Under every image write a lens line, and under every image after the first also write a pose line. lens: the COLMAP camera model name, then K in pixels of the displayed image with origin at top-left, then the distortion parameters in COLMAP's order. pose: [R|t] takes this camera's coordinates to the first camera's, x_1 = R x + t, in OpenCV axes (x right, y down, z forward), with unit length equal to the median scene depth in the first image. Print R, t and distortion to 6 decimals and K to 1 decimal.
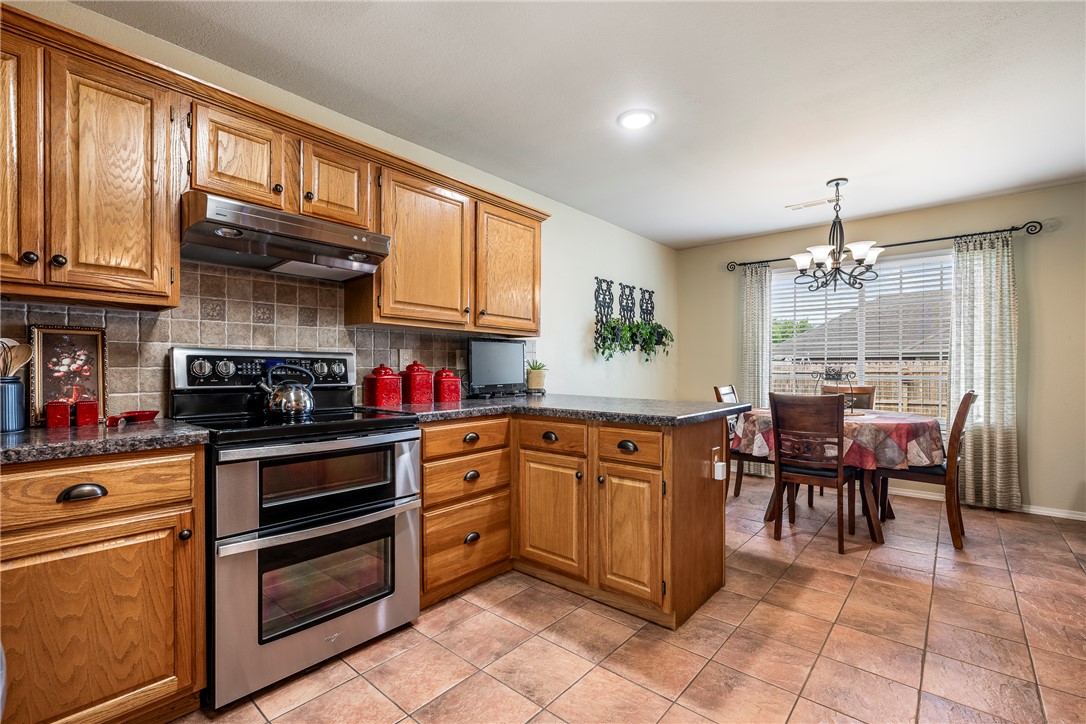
lens RADIAL K [[490.1, 0, 541.0], [0, 490.1, 367.1], [0, 0, 1]] dist [0.001741, 0.000423]
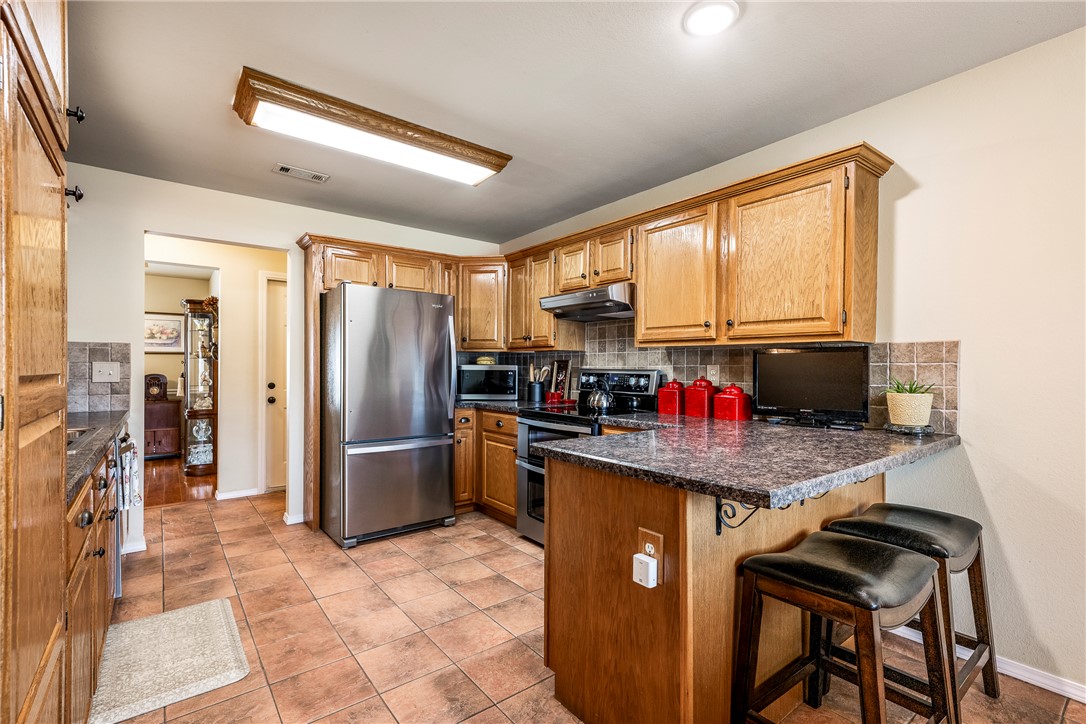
lens RADIAL K [[490.1, 0, 541.1], [0, 490.1, 366.8], [0, 0, 1]] dist [0.001741, 0.000423]
pose [[-0.198298, -0.000047, -0.980142, 1.022315], [0.002903, 0.999996, -0.000635, -0.039623], [0.980137, -0.002971, -0.198297, 1.043480]]
